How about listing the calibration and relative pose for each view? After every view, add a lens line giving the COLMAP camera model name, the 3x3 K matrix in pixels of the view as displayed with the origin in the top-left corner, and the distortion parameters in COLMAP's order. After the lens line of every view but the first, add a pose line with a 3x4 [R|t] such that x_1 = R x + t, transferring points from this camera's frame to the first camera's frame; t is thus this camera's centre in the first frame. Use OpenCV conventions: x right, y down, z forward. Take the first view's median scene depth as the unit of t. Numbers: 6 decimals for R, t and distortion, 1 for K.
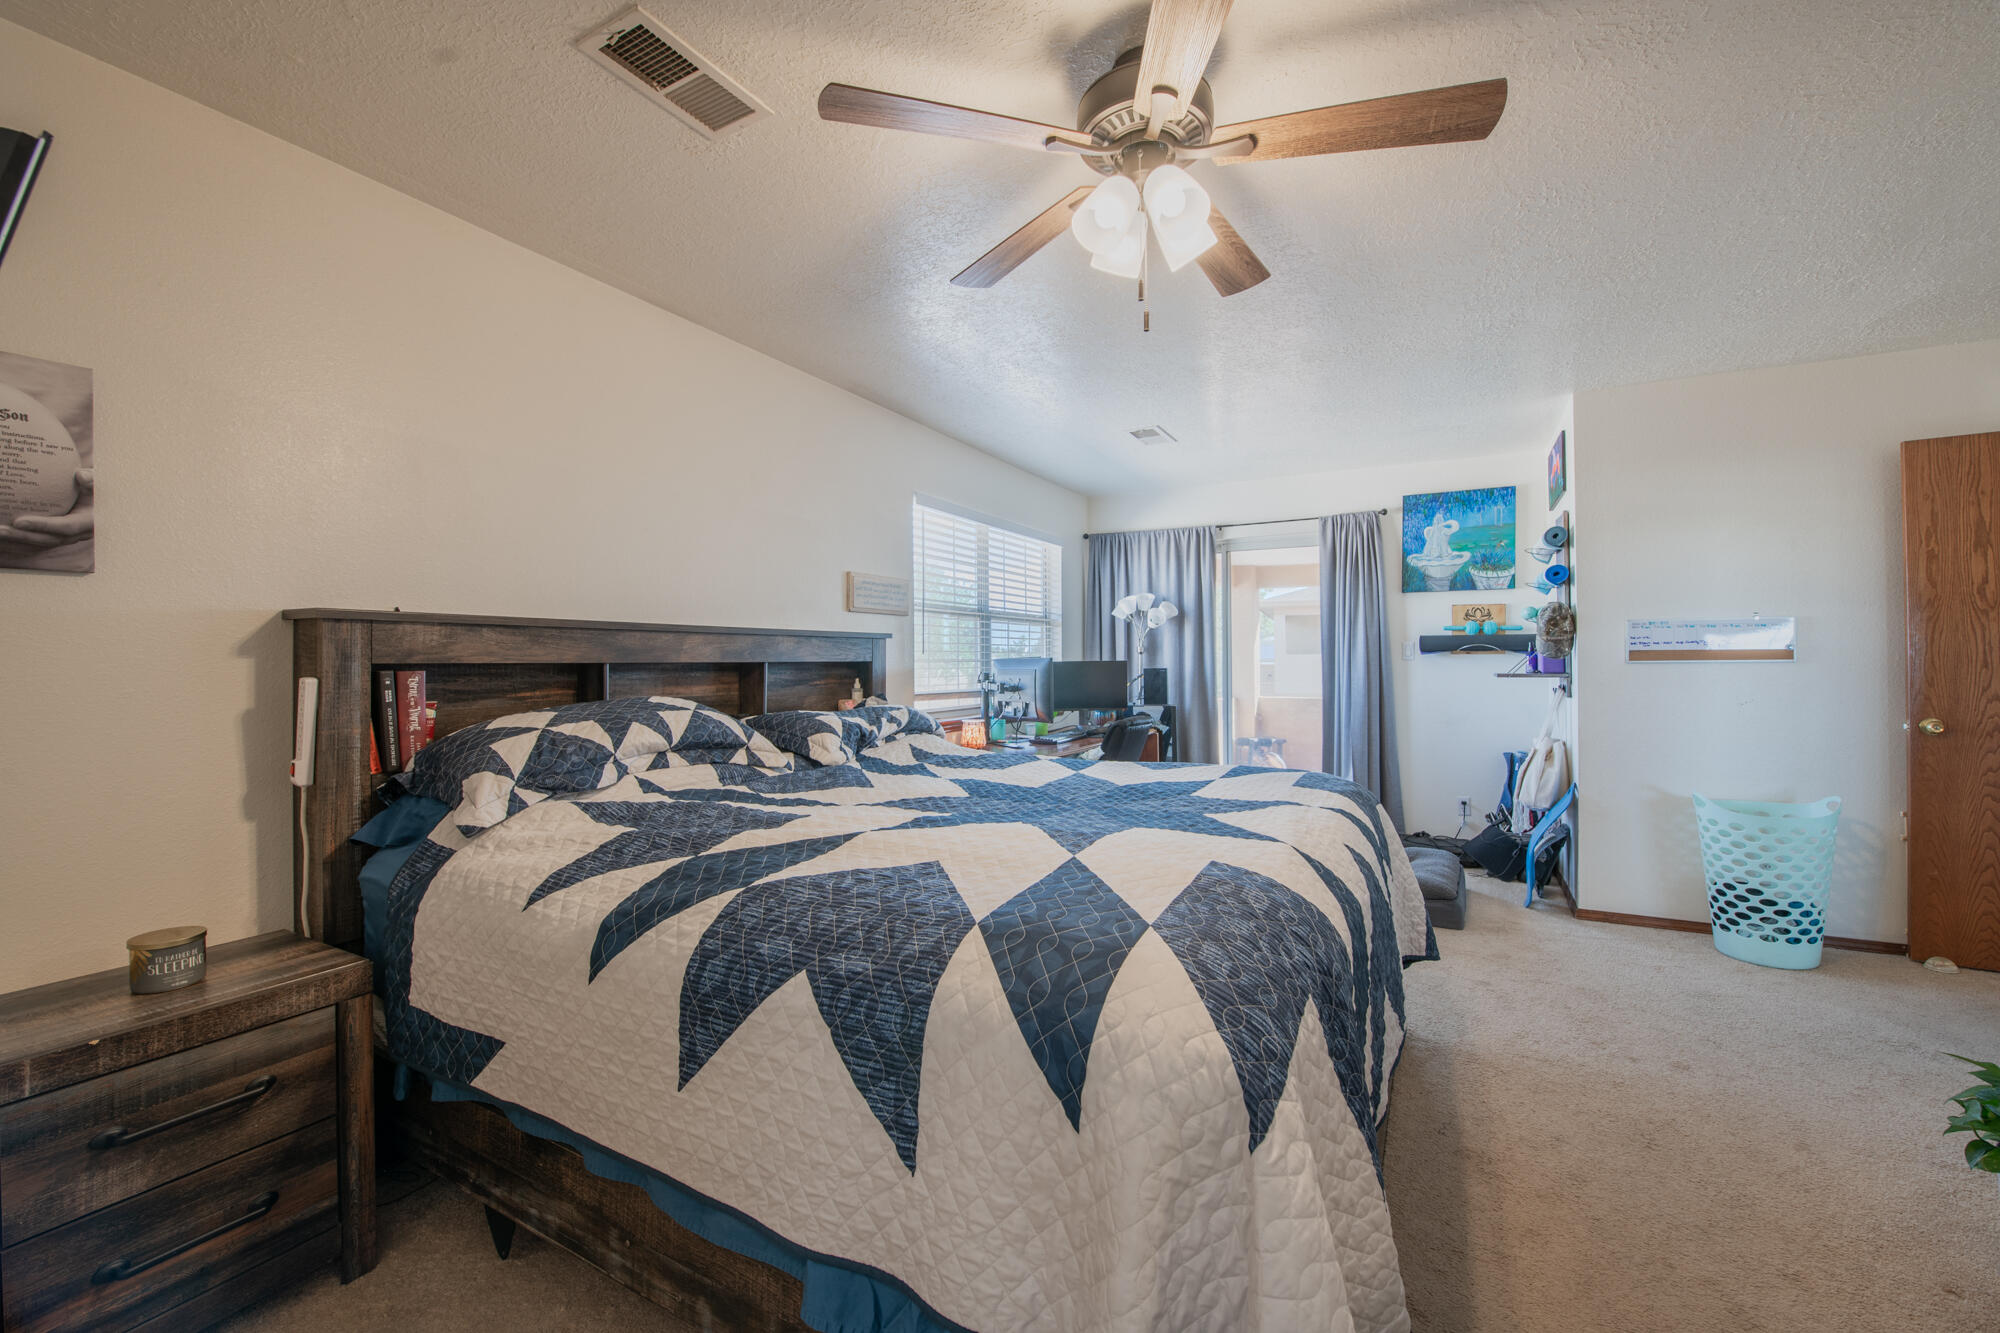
lens RADIAL K [[823.7, 0, 1000.0], [0, 823.7, 666.5], [0, 0, 1]] dist [-0.027507, -0.000123]
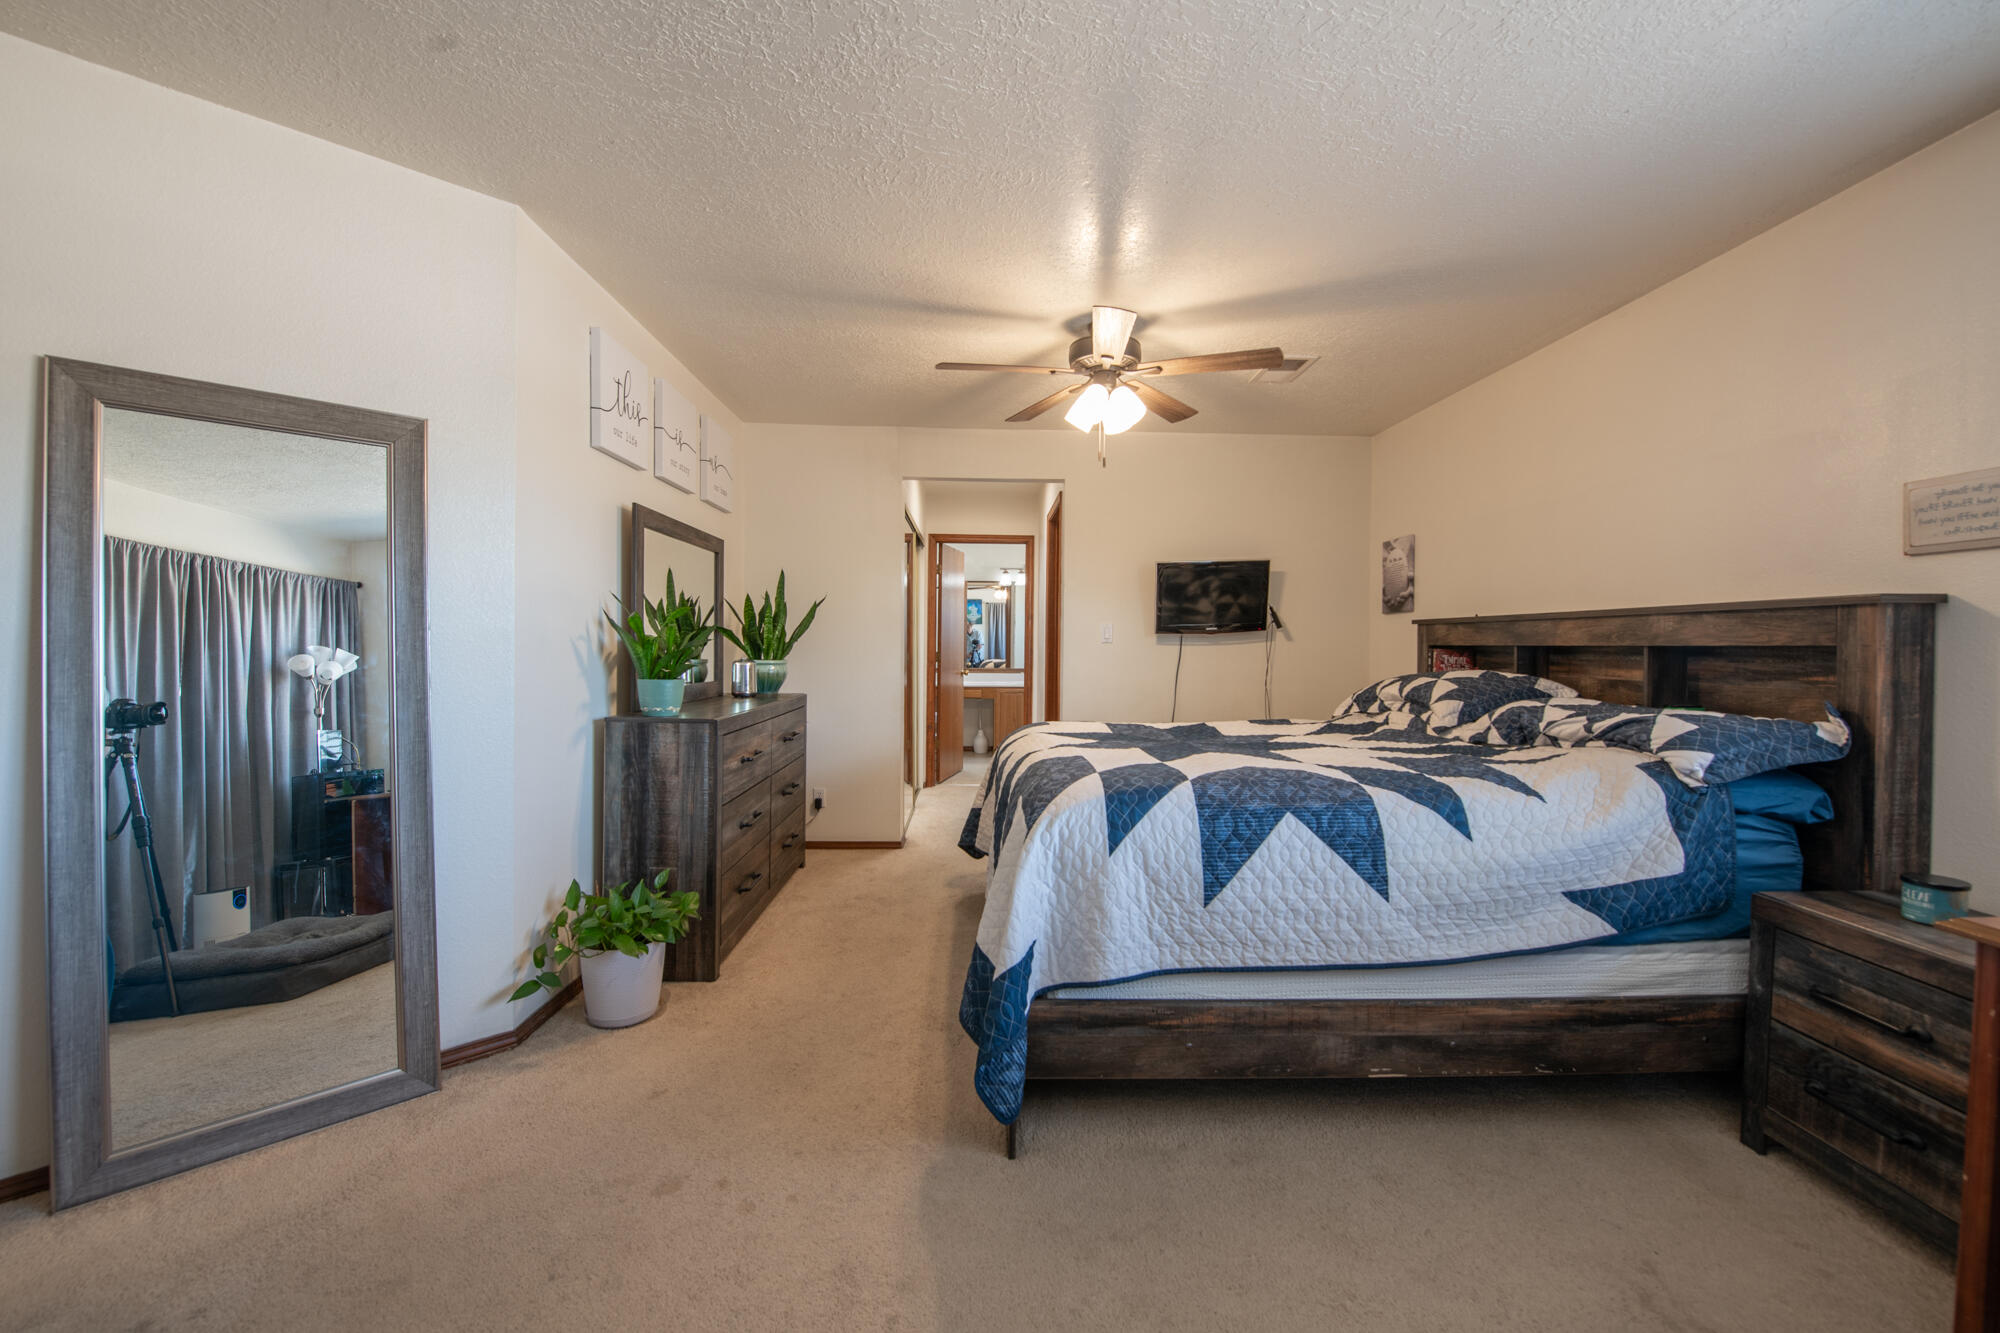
lens RADIAL K [[799.1, 0, 1011.5], [0, 799.1, 653.7], [0, 0, 1]] dist [-0.016166, -0.000417]
pose [[-0.858305, 0.008229, -0.513075, 0.778540], [-0.002117, 0.999806, 0.019577, -0.012599], [0.513136, 0.017889, -0.858121, 1.467760]]
